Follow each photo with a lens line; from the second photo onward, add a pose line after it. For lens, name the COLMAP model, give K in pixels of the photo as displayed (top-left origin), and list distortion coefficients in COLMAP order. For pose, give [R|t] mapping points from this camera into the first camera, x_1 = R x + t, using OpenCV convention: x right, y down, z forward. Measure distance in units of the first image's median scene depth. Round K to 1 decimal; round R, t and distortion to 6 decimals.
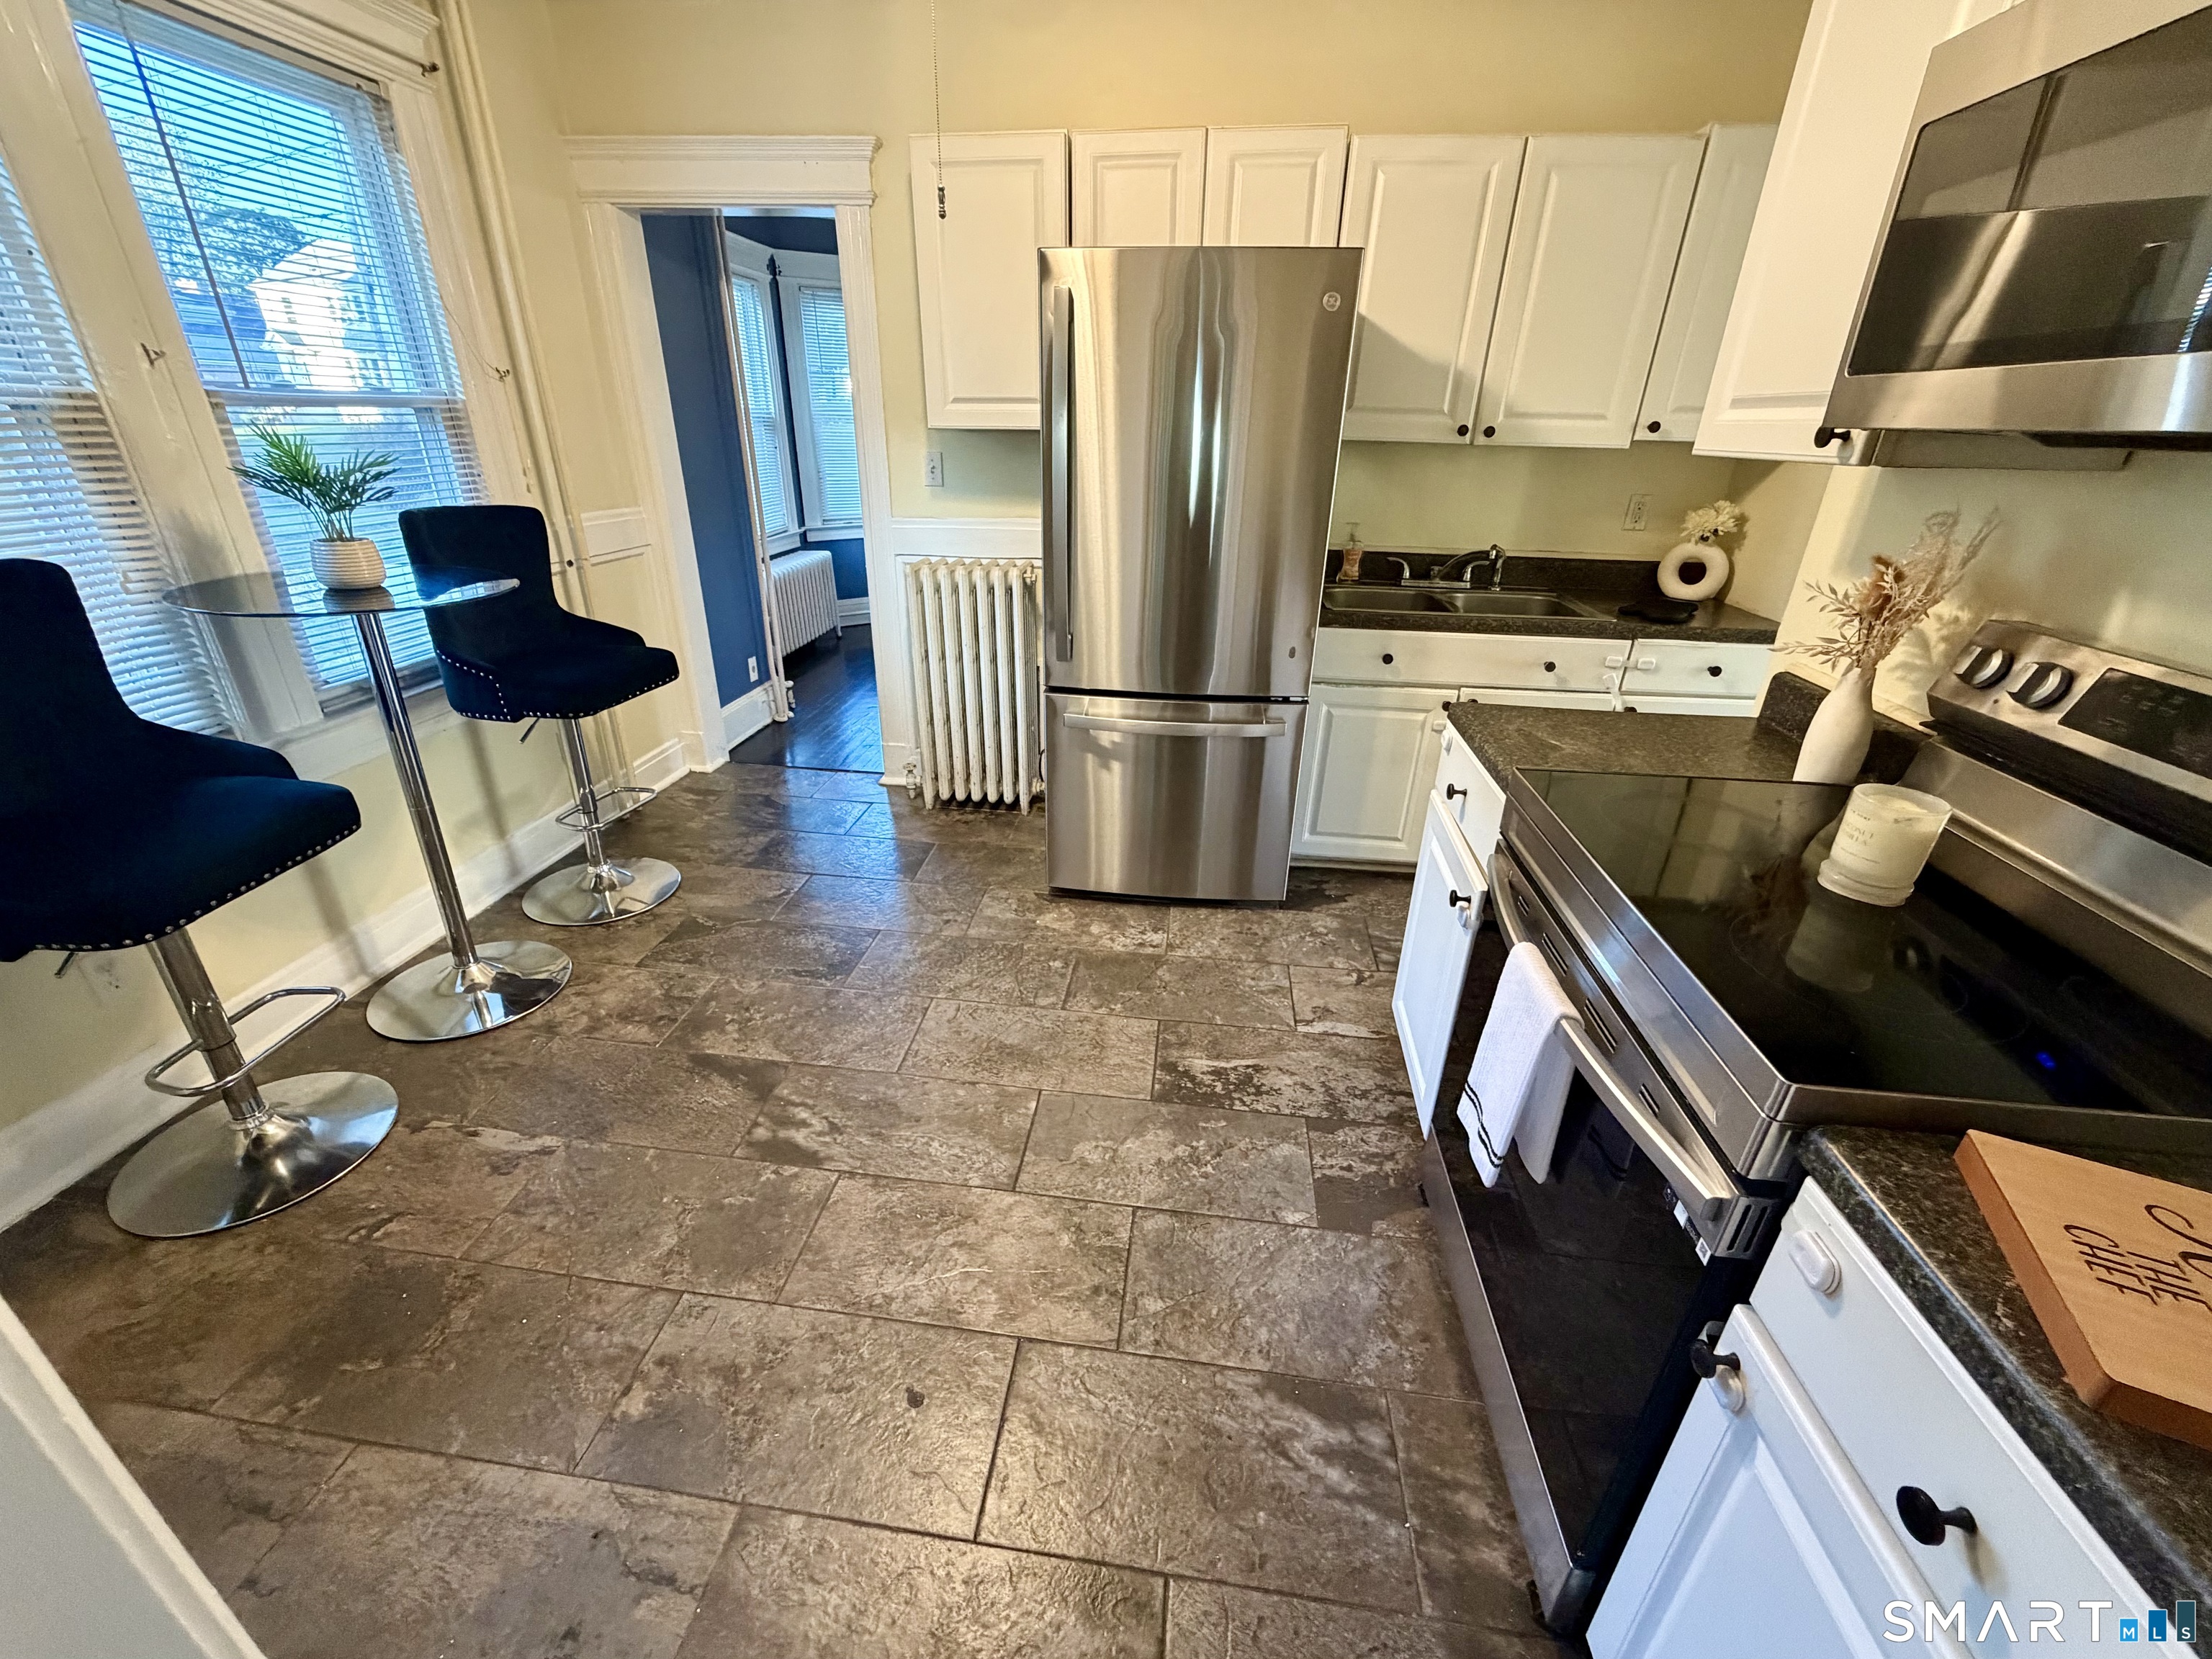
lens RADIAL K [[880.0, 0, 1100.5], [0, 880.0, 816.0], [0, 0, 1]] dist [0.000417, 0.000018]
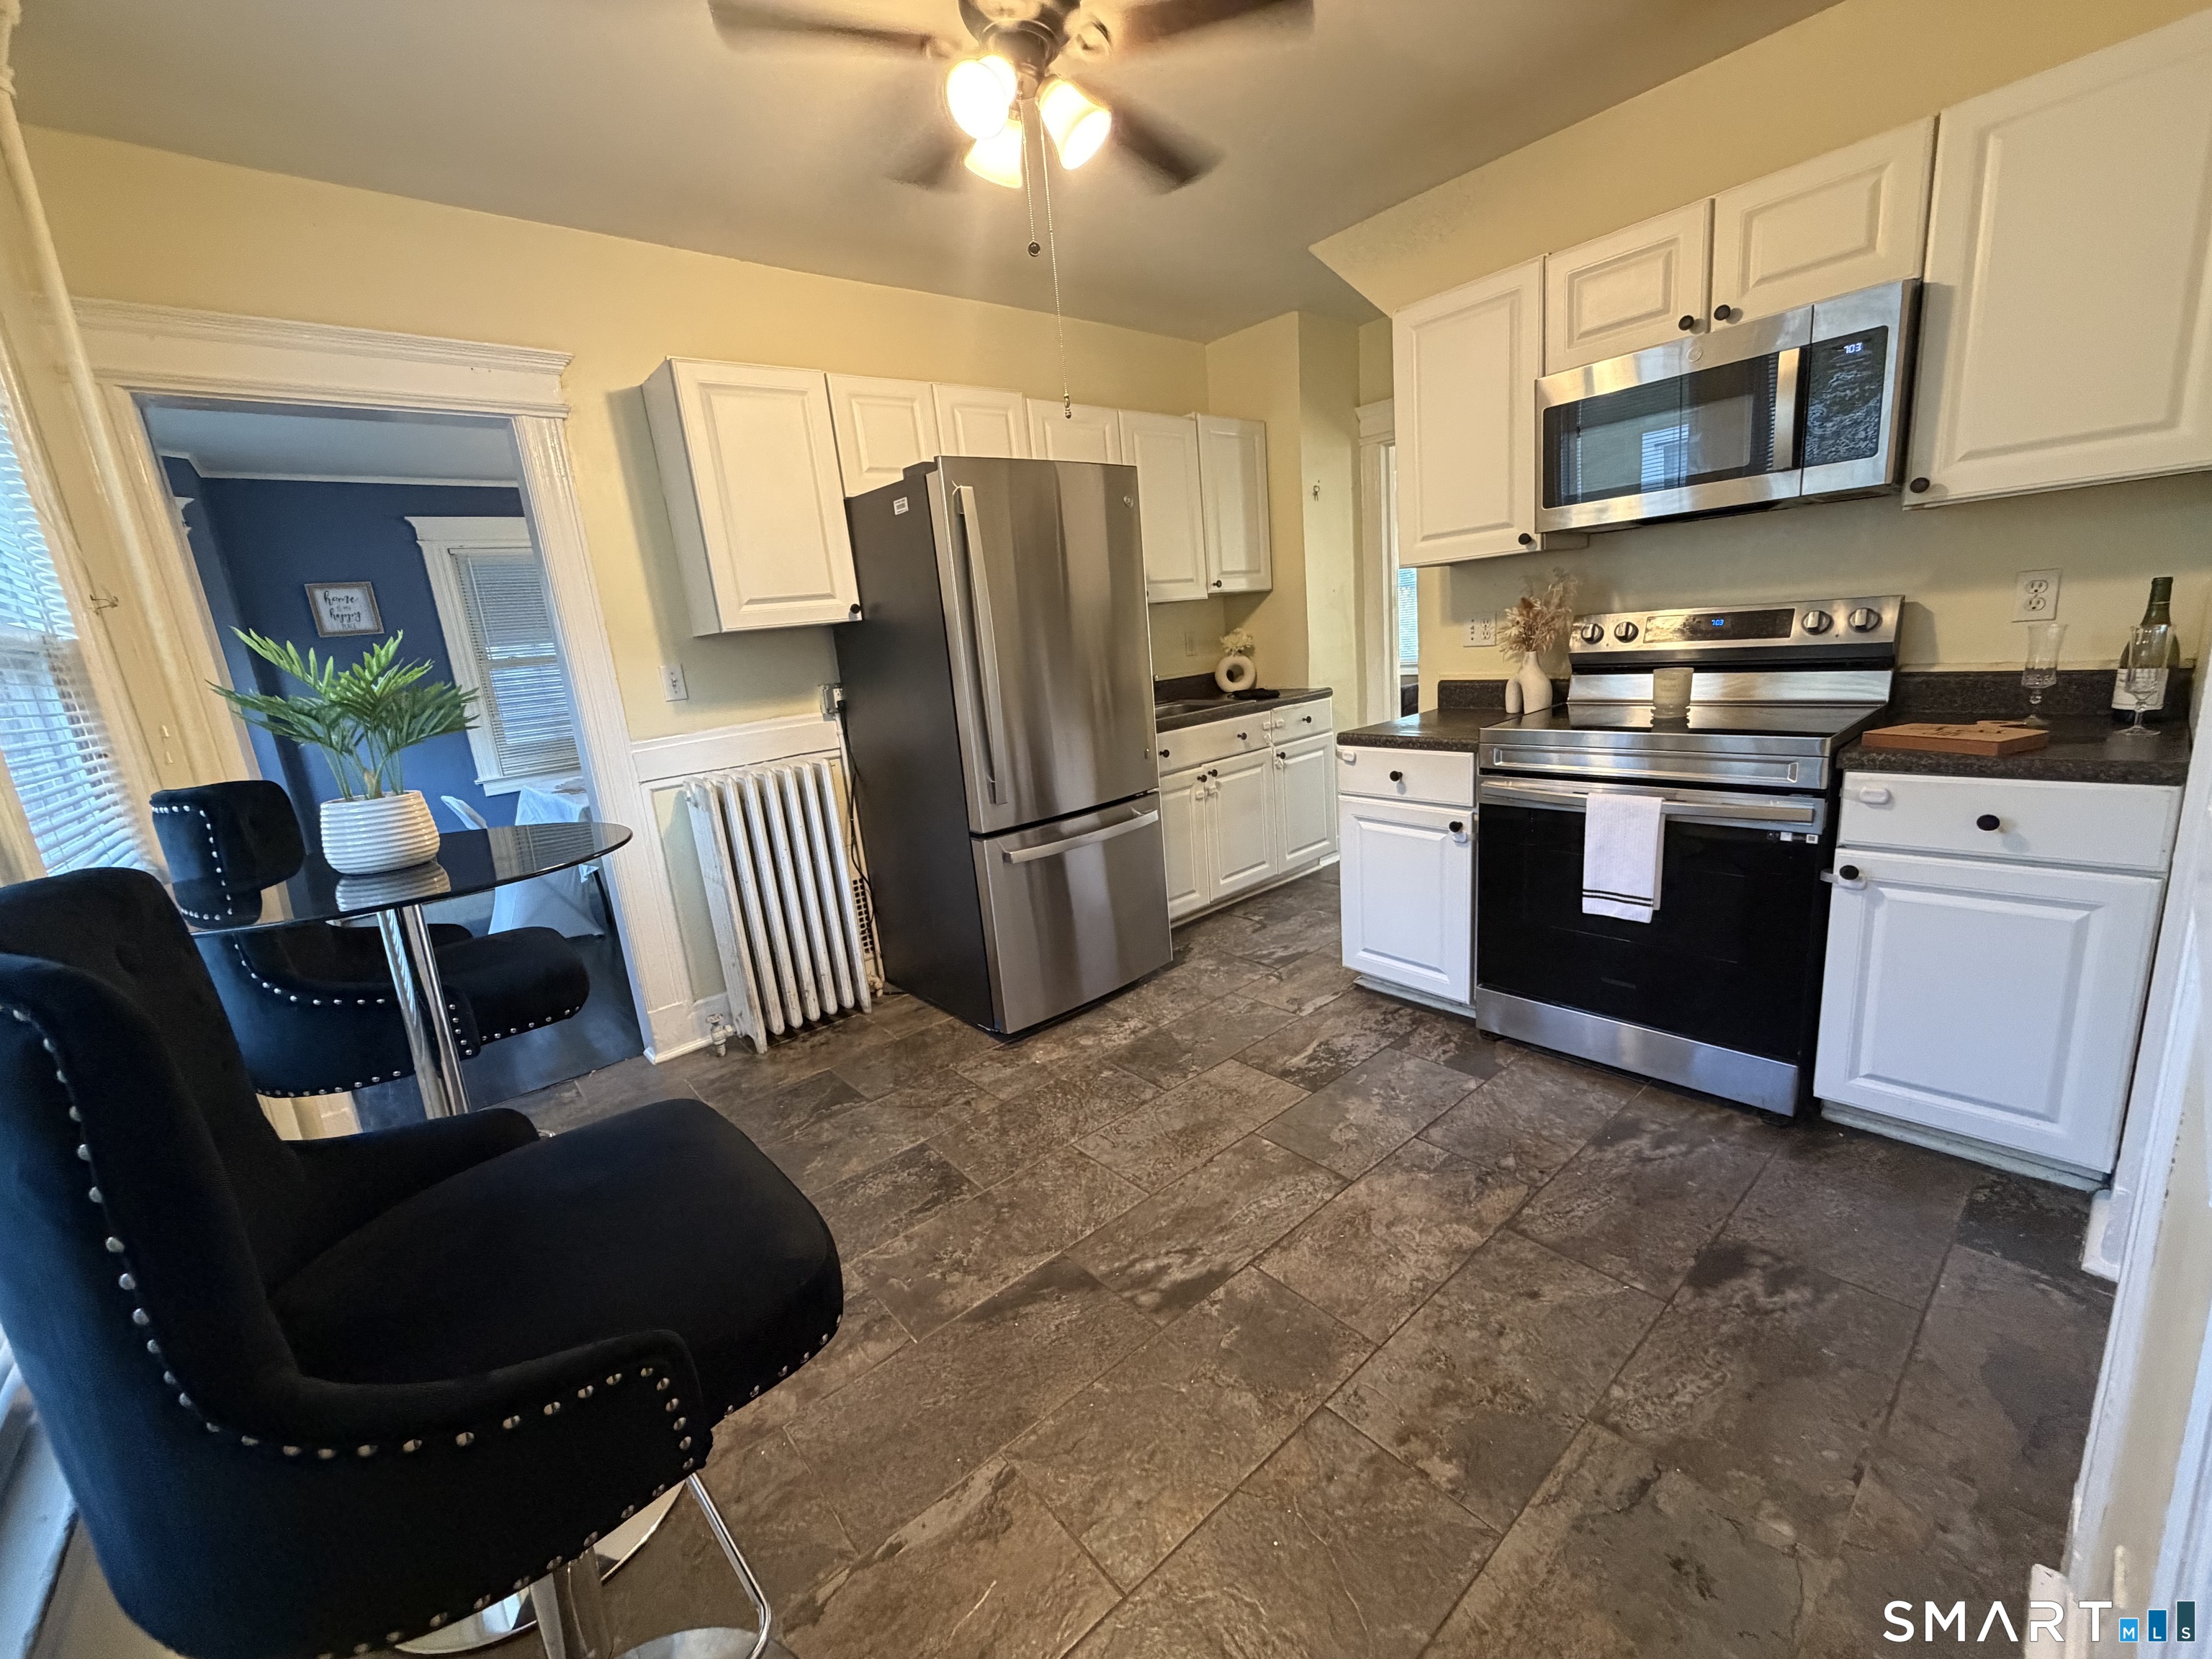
lens RADIAL K [[880.0, 0, 1083.5], [0, 880.0, 818.3], [0, 0, 1]] dist [0.000417, 0.000018]
pose [[0.684691, -0.233215, 0.690514, -0.727773], [0.394881, 0.915019, -0.082511, -0.032438], [-0.612591, 0.329166, 0.718598, 0.177985]]
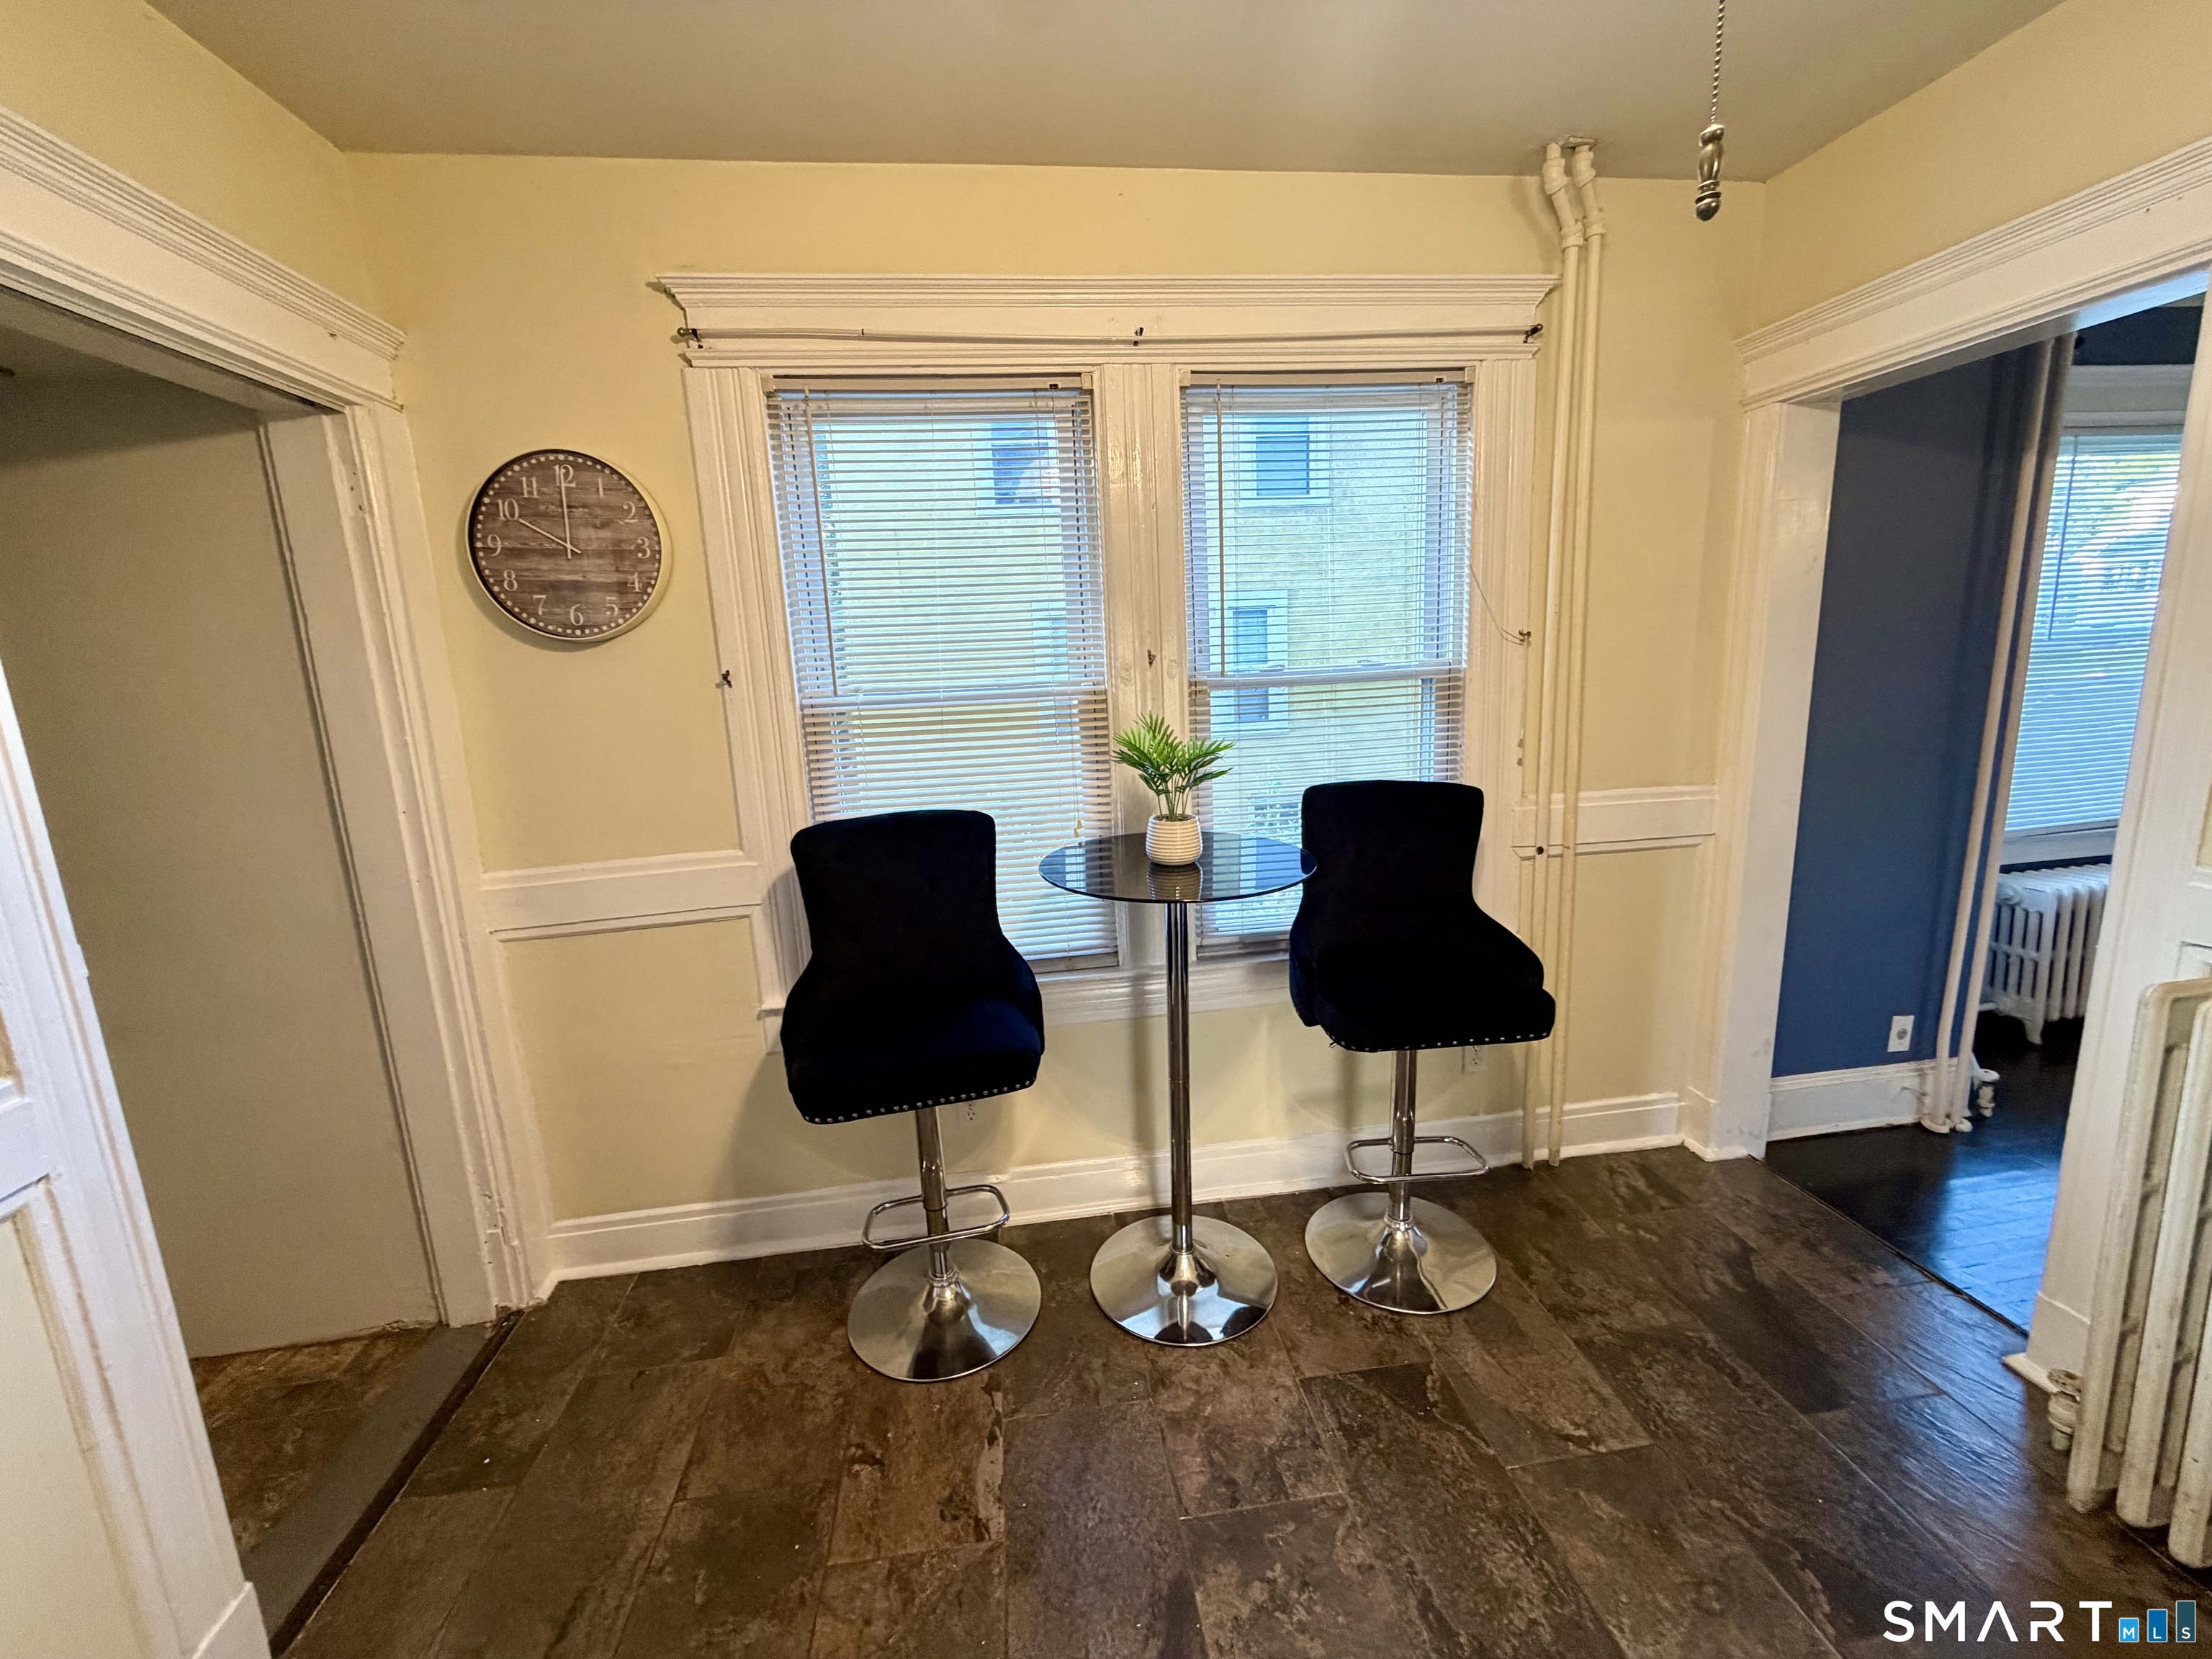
lens RADIAL K [[880.0, 0, 1099.9], [0, 880.0, 829.9], [0, 0, 1]] dist [0.000417, 0.000018]
pose [[0.241573, 0.133308, -0.961182, 0.082232], [-0.347742, 0.936626, 0.042504, -0.236861], [0.905935, 0.323976, 0.272621, 0.494140]]
